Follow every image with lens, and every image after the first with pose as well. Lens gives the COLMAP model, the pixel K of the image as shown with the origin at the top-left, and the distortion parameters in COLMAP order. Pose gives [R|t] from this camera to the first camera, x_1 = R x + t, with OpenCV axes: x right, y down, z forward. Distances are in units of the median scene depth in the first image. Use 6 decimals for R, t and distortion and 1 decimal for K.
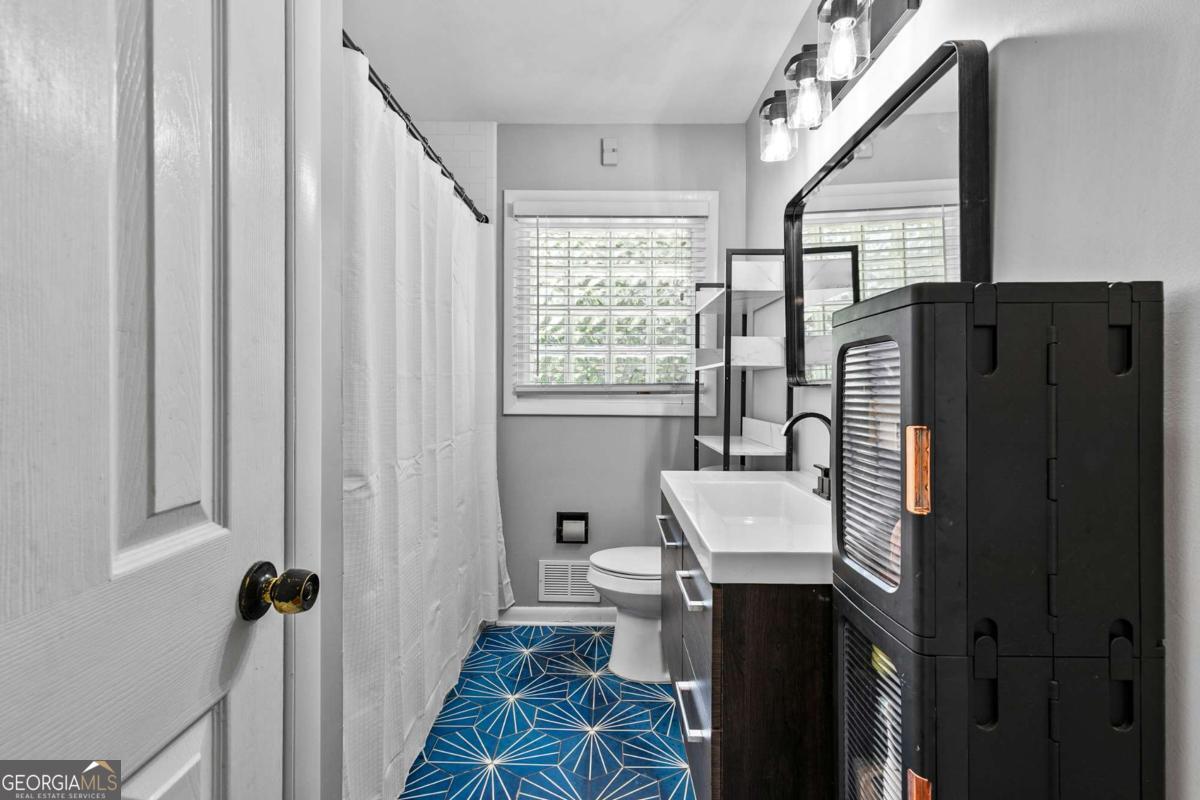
lens RADIAL K [[544.4, 0, 595.5], [0, 544.4, 395.5], [0, 0, 1]] dist [0.009864, -0.002575]
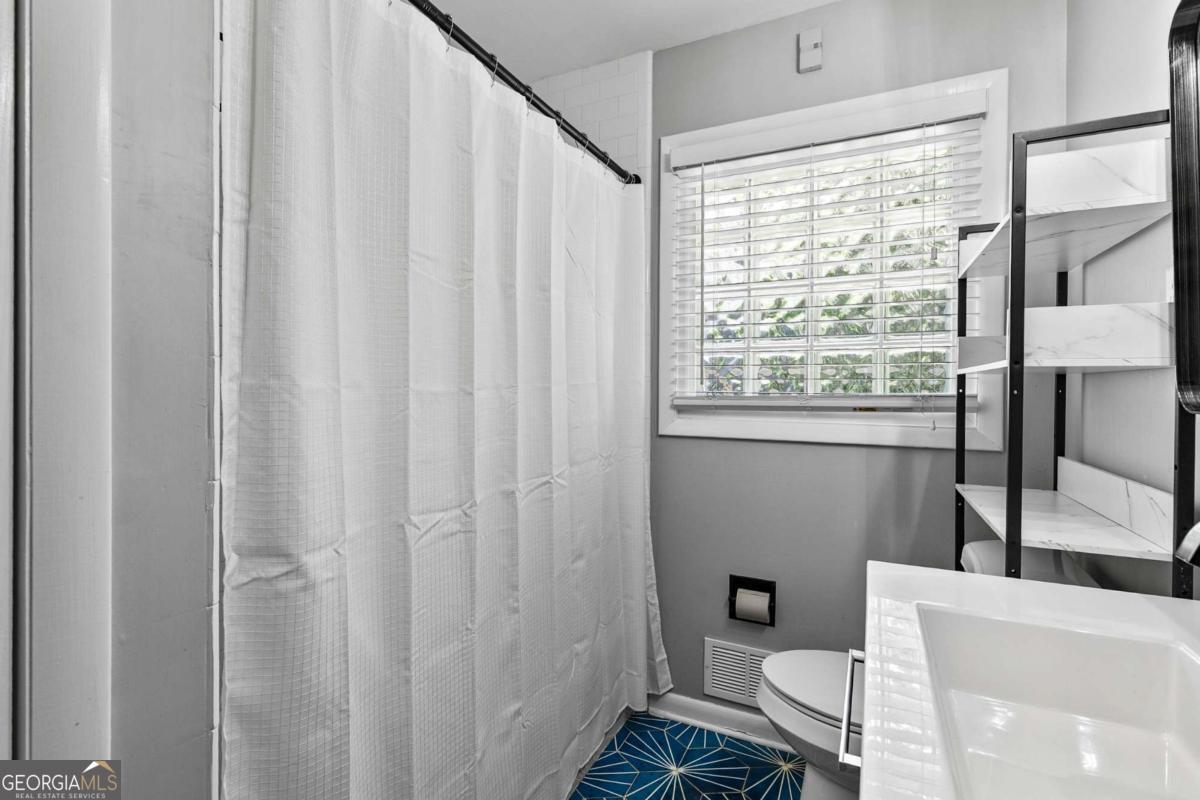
lens RADIAL K [[544.4, 0, 605.2], [0, 544.4, 393.3], [0, 0, 1]] dist [0.009864, -0.002575]
pose [[0.905444, 0.003080, -0.424455, 0.085169], [-0.005002, 0.999982, -0.003415, -0.019938], [0.424437, 0.005215, 0.905442, 0.287710]]
